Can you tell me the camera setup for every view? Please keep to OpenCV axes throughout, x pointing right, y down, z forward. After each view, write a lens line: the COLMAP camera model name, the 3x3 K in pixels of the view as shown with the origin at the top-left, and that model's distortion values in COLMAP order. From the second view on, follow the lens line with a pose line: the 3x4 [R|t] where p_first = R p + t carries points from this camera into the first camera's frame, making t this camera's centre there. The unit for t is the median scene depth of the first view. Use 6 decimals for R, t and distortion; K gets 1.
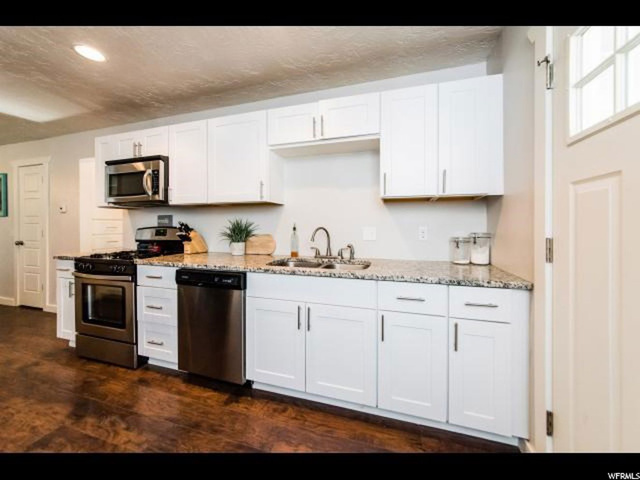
lens RADIAL K [[225.9, 0, 341.4], [0, 225.9, 214.4], [0, 0, 1]] dist [0.001323, 0.000224]
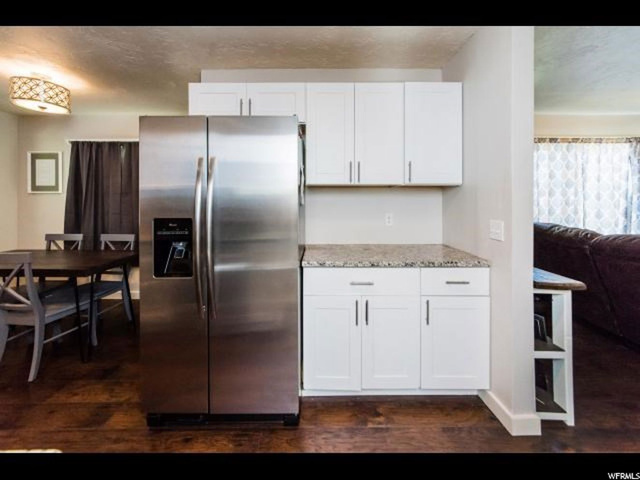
lens RADIAL K [[225.9, 0, 304.1], [0, 225.9, 205.9], [0, 0, 1]] dist [0.001323, 0.000224]
pose [[0.957724, 0.013489, 0.287373, -0.288646], [-0.020304, 0.999579, 0.020748, 0.000599], [-0.286972, -0.025706, 0.957594, 0.077271]]
